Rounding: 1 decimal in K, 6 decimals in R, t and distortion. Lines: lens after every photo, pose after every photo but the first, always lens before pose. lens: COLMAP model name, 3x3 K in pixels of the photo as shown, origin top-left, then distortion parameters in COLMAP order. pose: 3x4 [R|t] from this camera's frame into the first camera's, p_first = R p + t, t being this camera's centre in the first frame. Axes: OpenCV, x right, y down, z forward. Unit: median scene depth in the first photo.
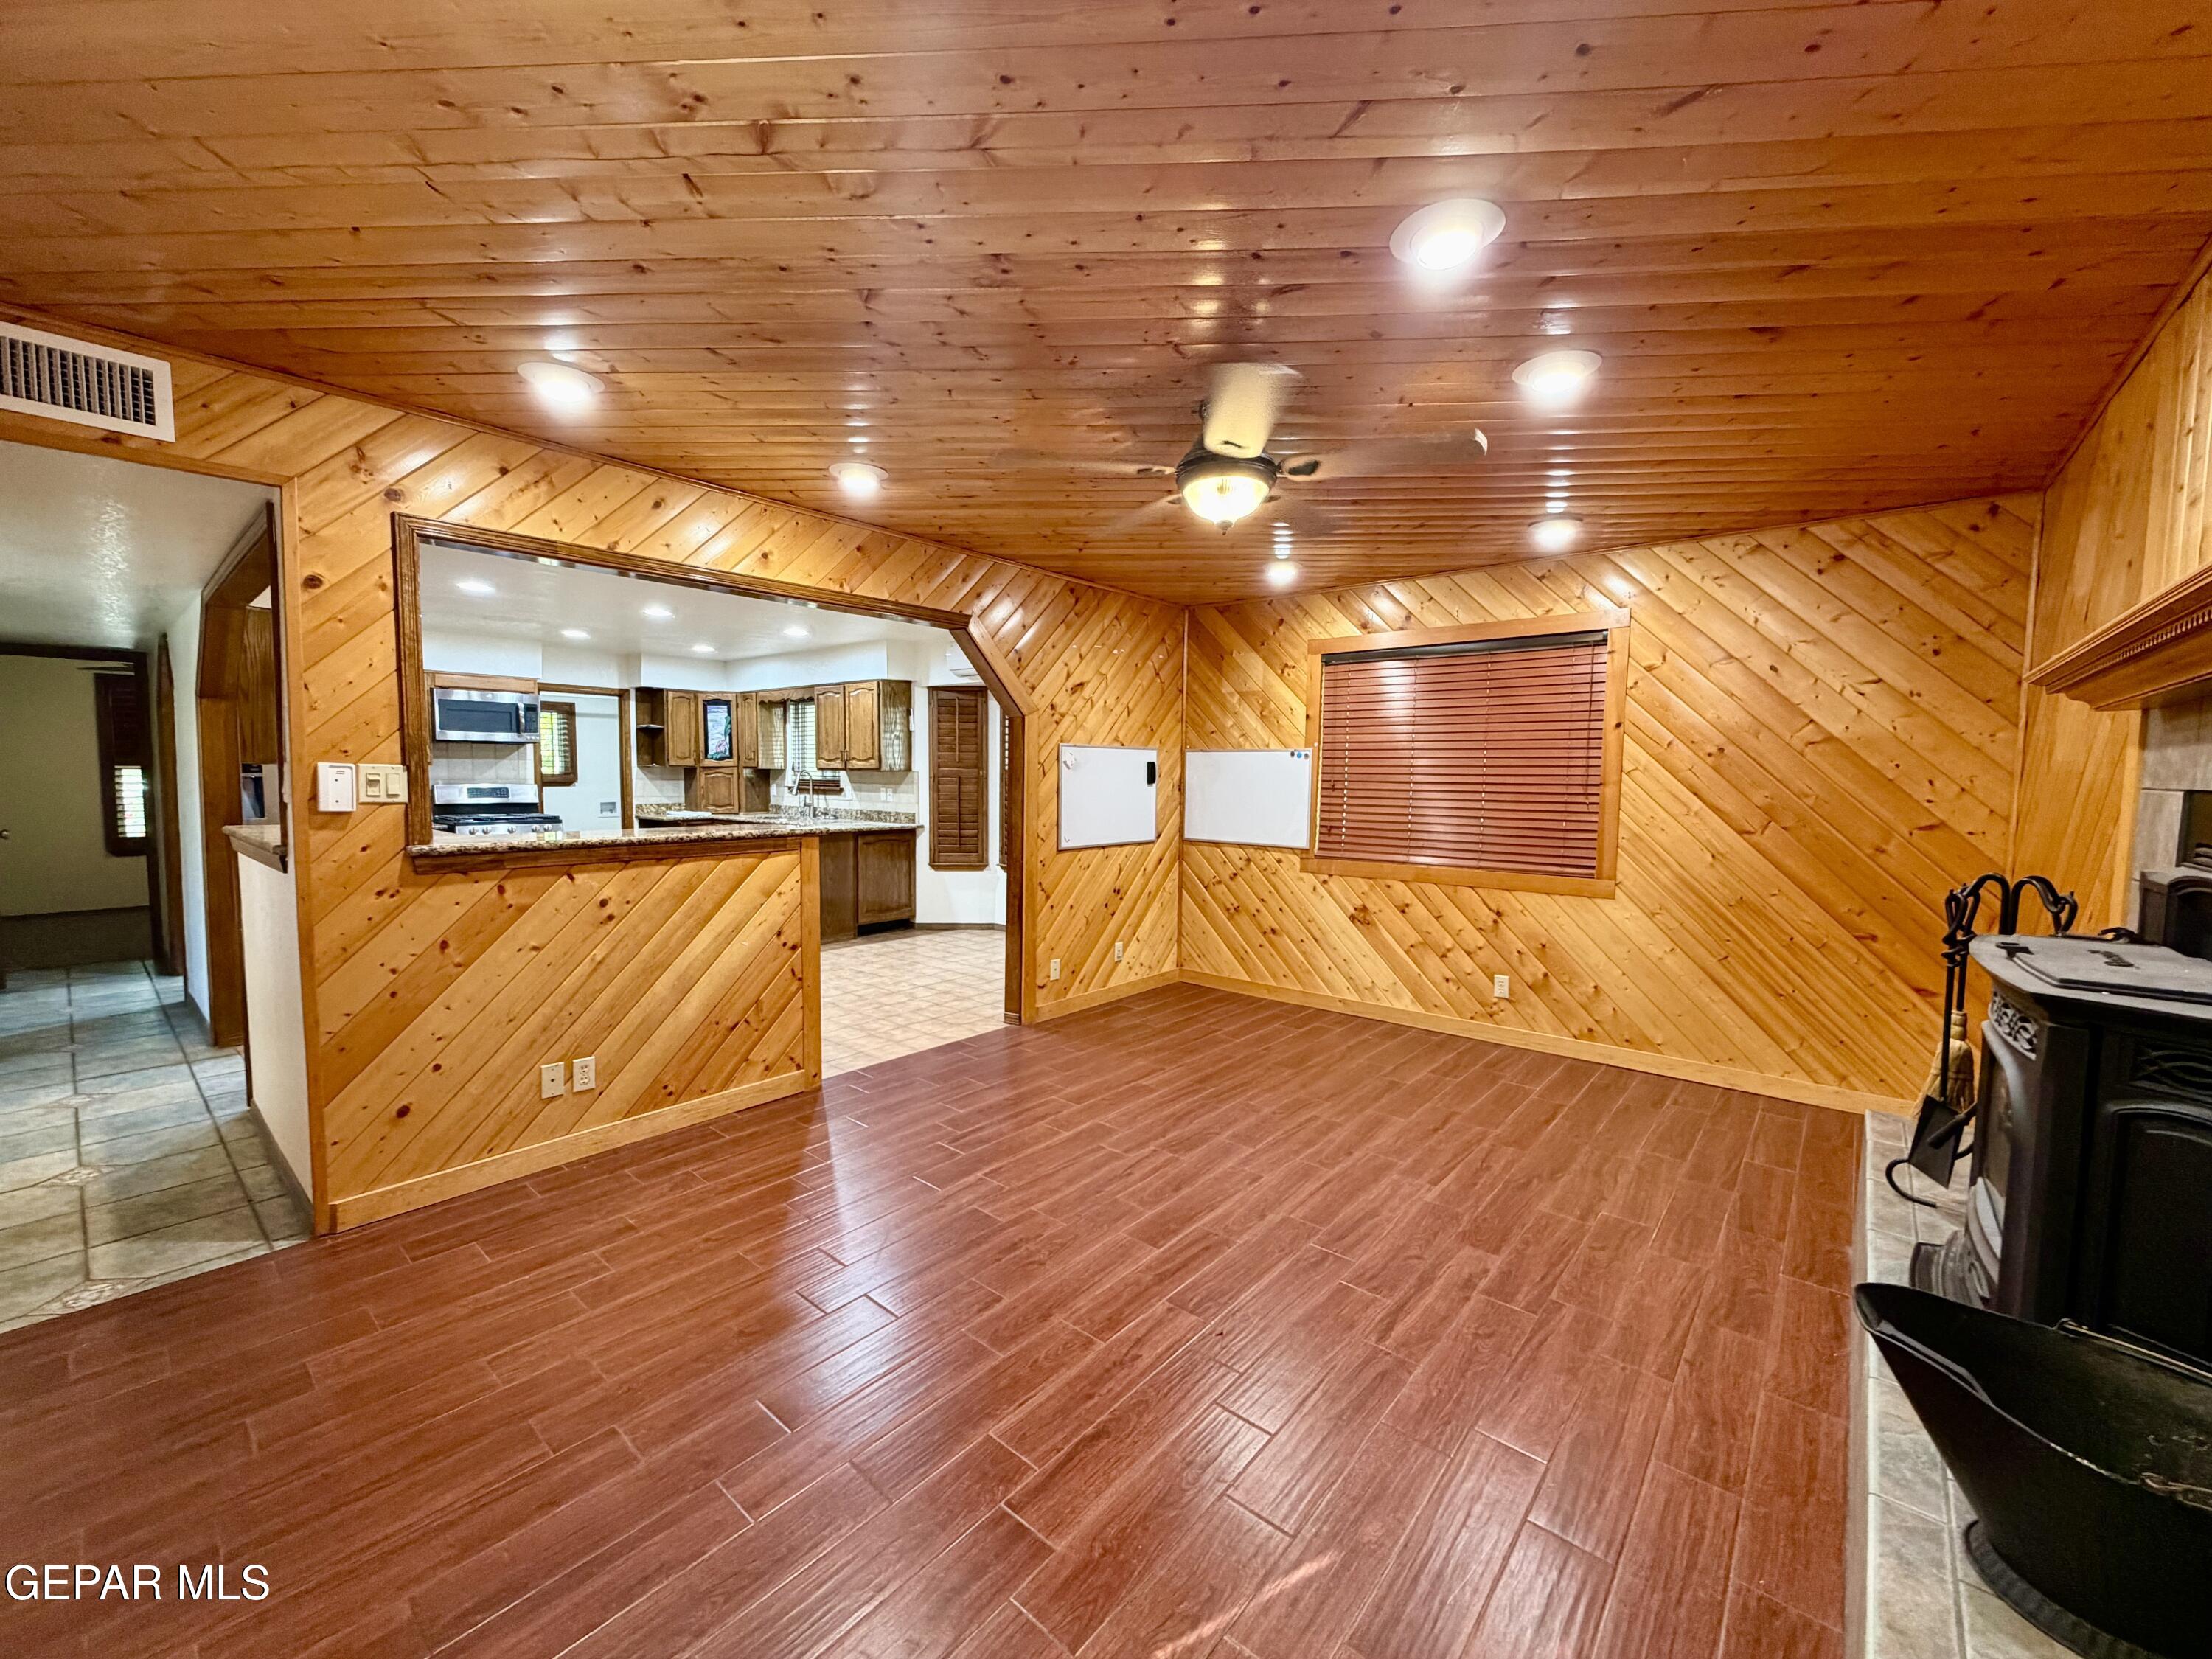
lens RADIAL K [[882.1, 0, 1096.8], [0, 882.1, 829.0], [0, 0, 1]] dist [0.000005, 0.000256]
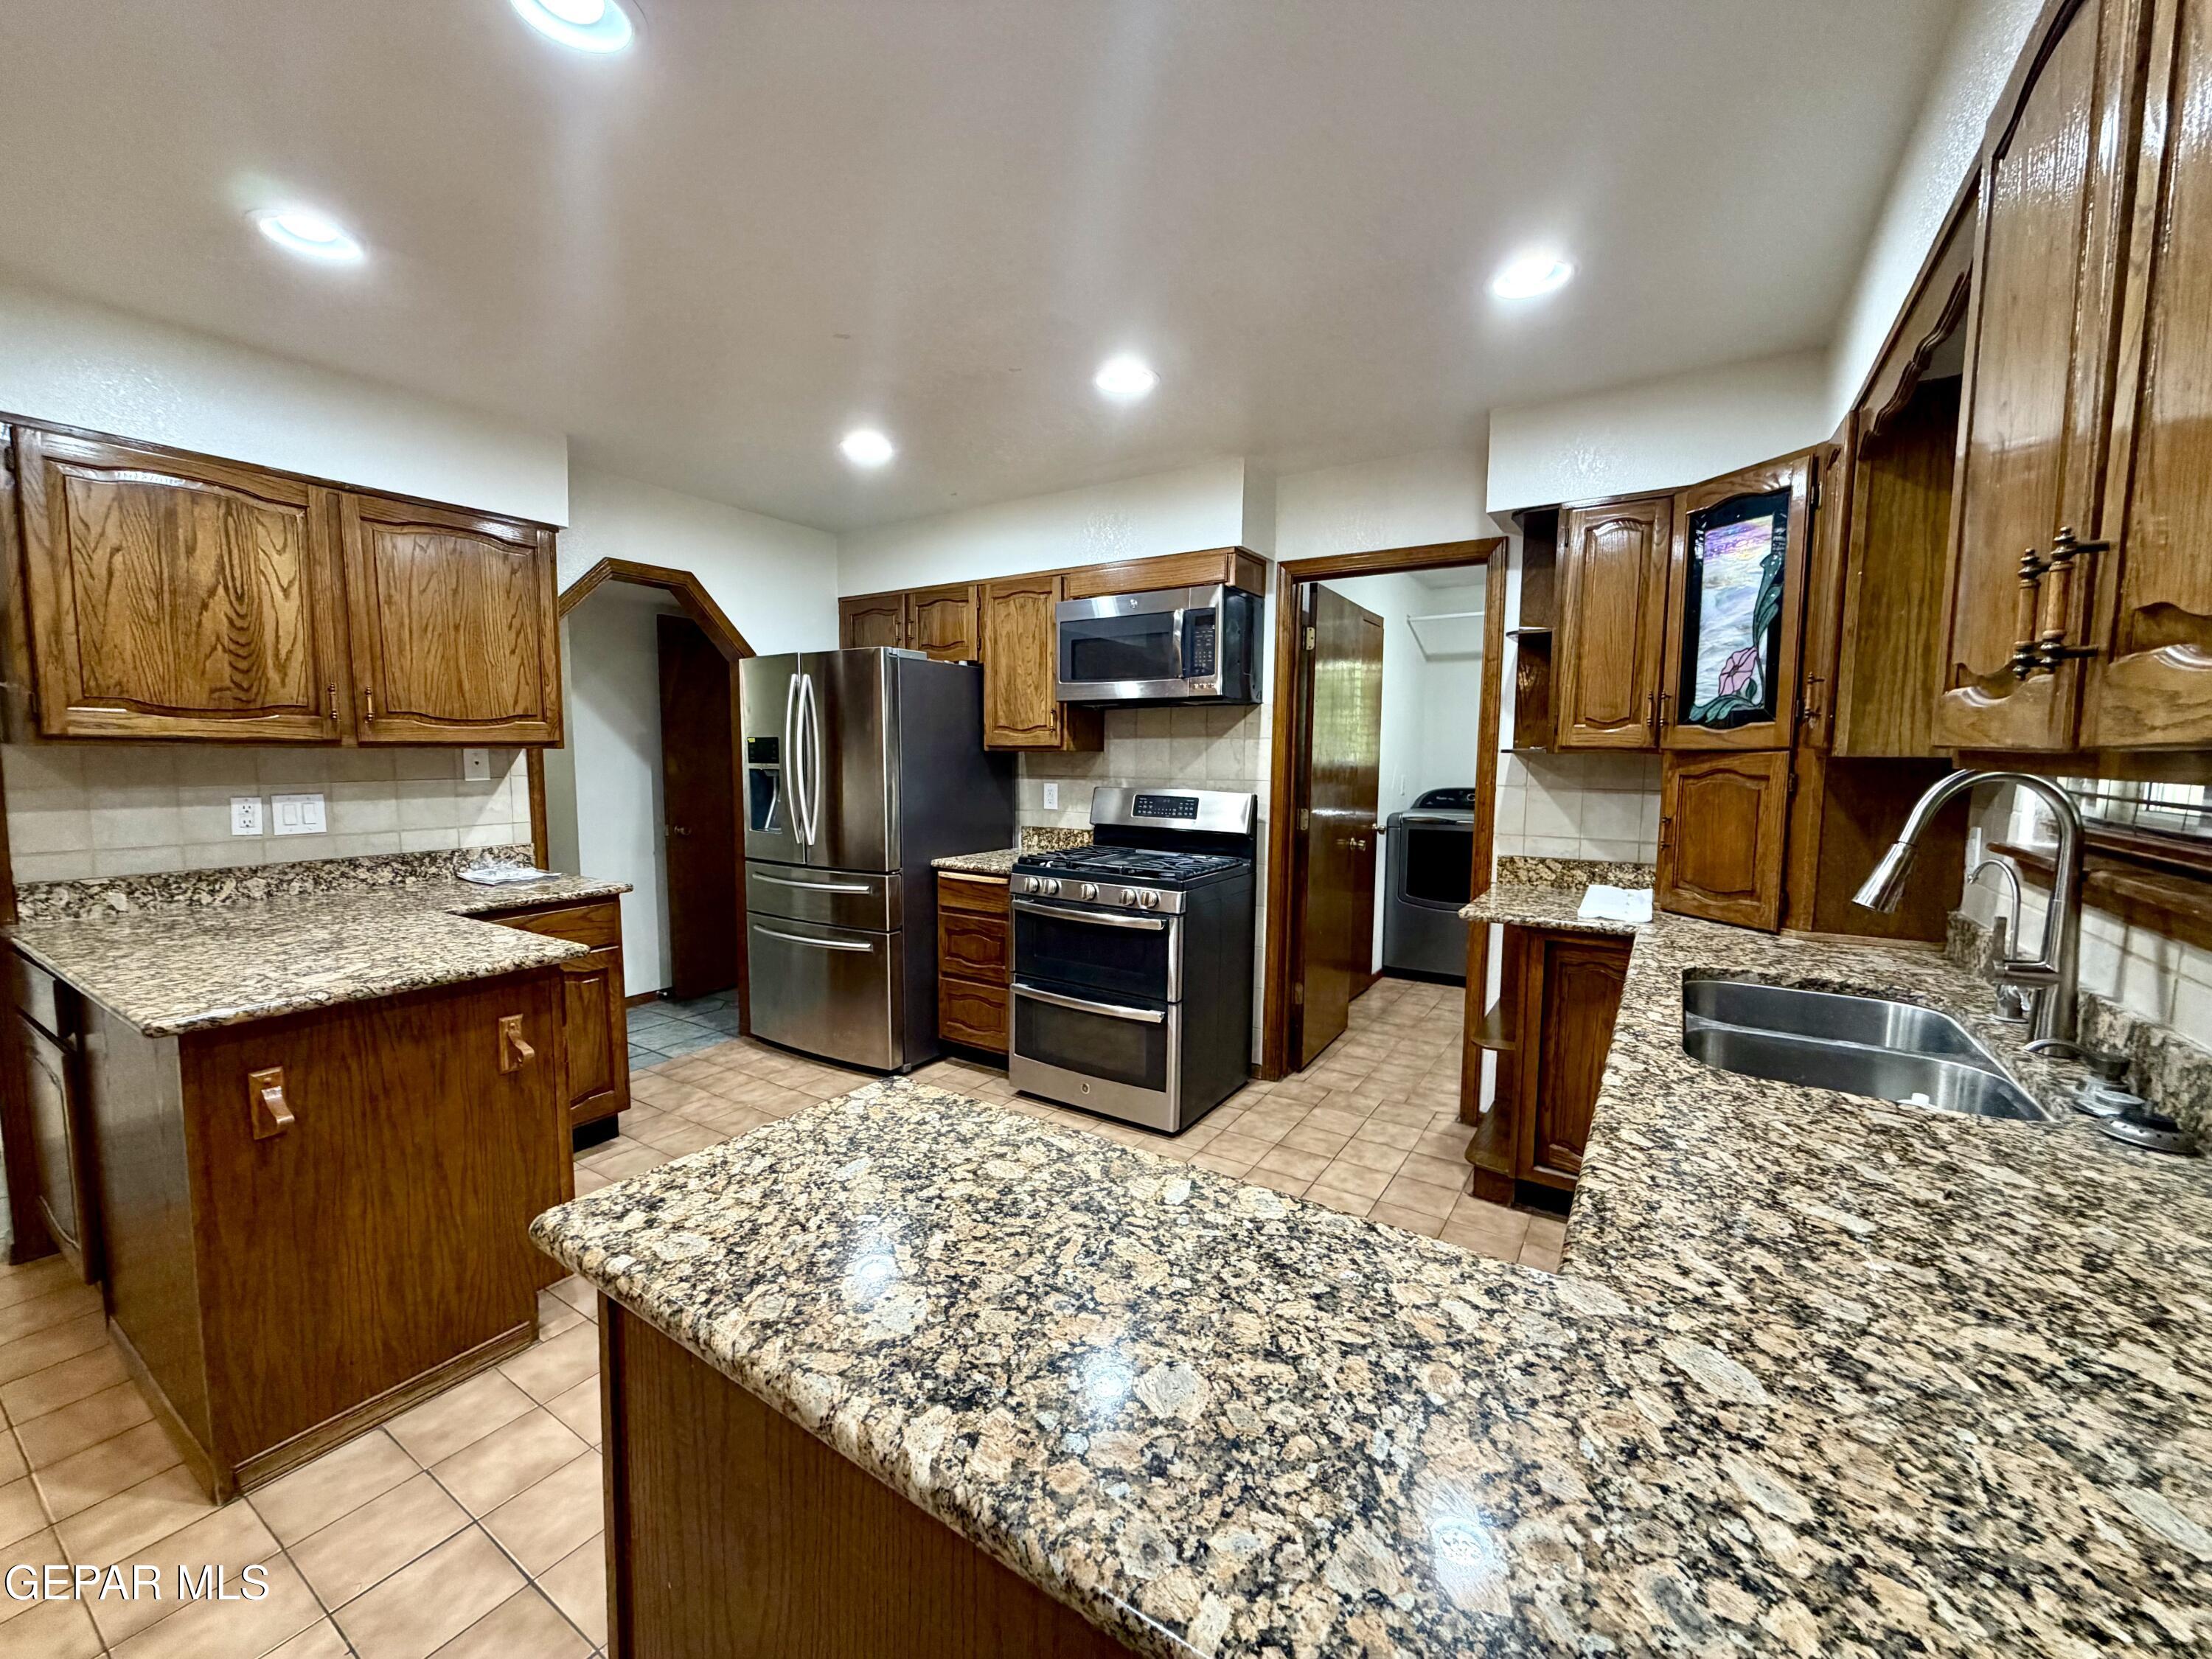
lens RADIAL K [[882.1, 0, 1094.1], [0, 882.1, 837.0], [0, 0, 1]] dist [0.000005, 0.000256]
pose [[0.124602, 0.087958, -0.988300, -0.294754], [-0.068502, 0.994449, 0.079869, -0.085439], [0.989839, 0.057749, 0.129936, 1.263536]]
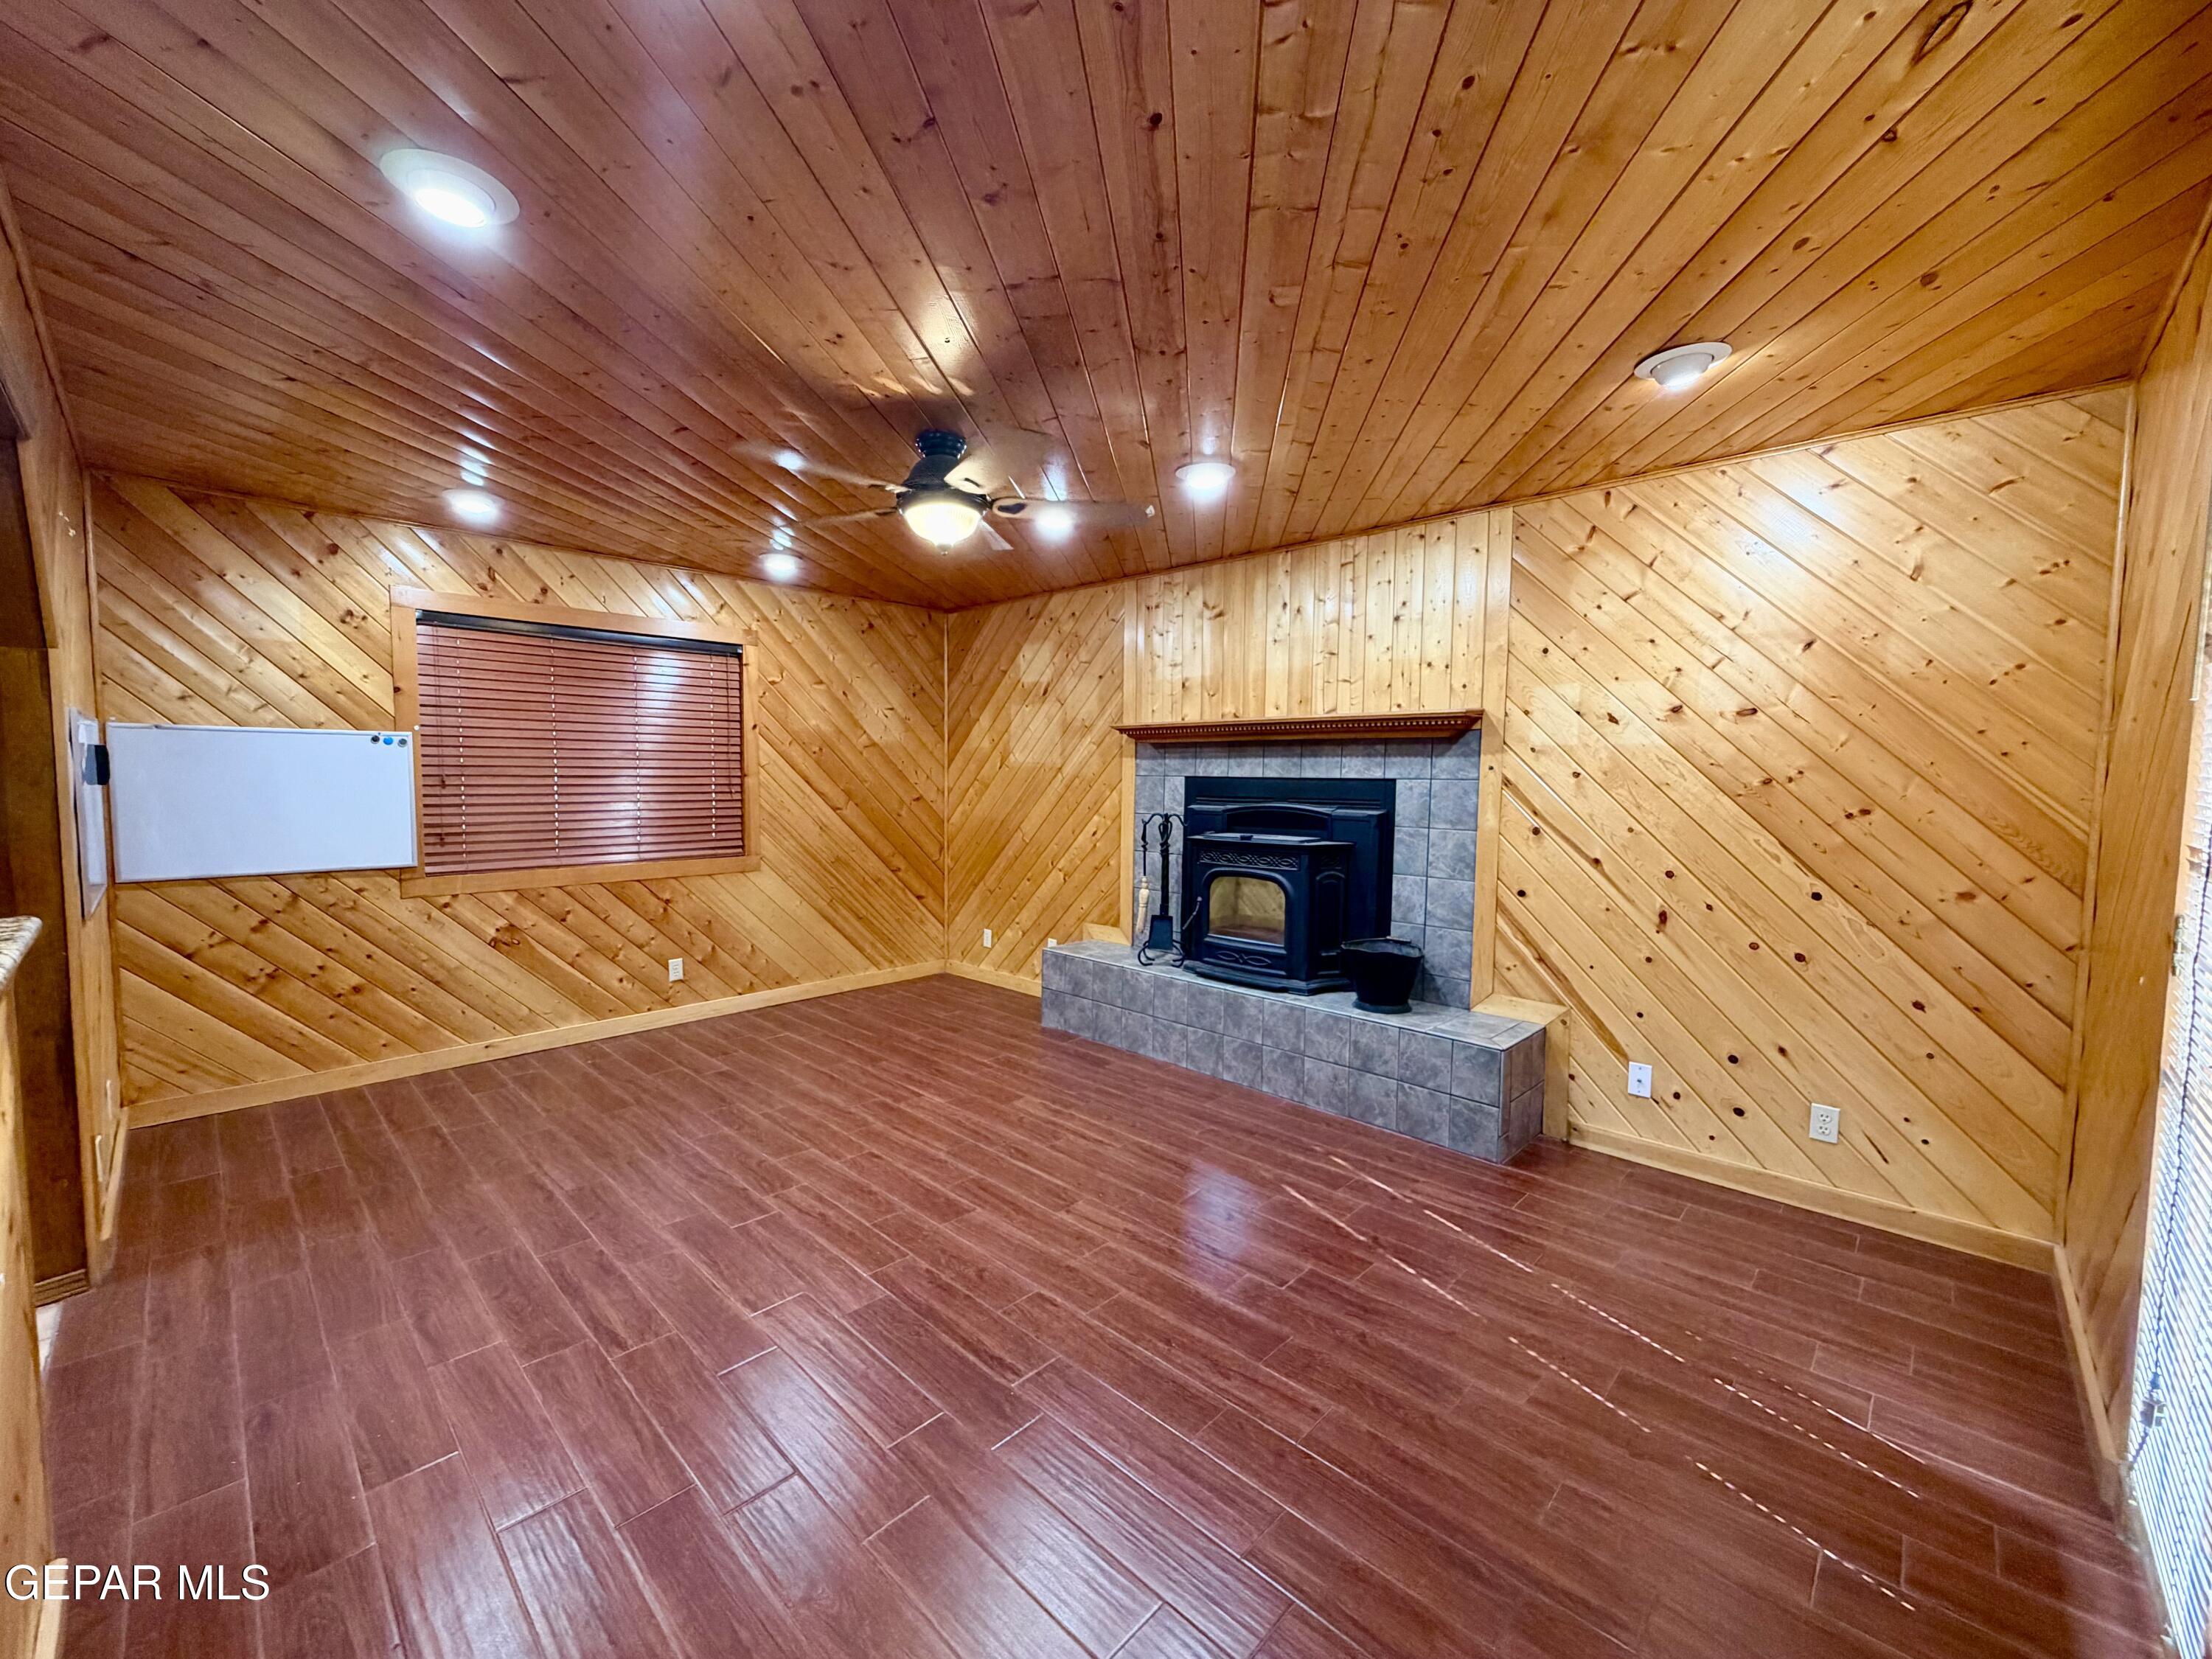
lens RADIAL K [[882.1, 0, 1100.4], [0, 882.1, 833.1], [0, 0, 1]] dist [0.000005, 0.000256]
pose [[0.057914, -0.078719, 0.995213, -0.454840], [0.056150, 0.995565, 0.075479, -0.028822], [-0.996741, 0.051510, 0.062077, 0.354681]]
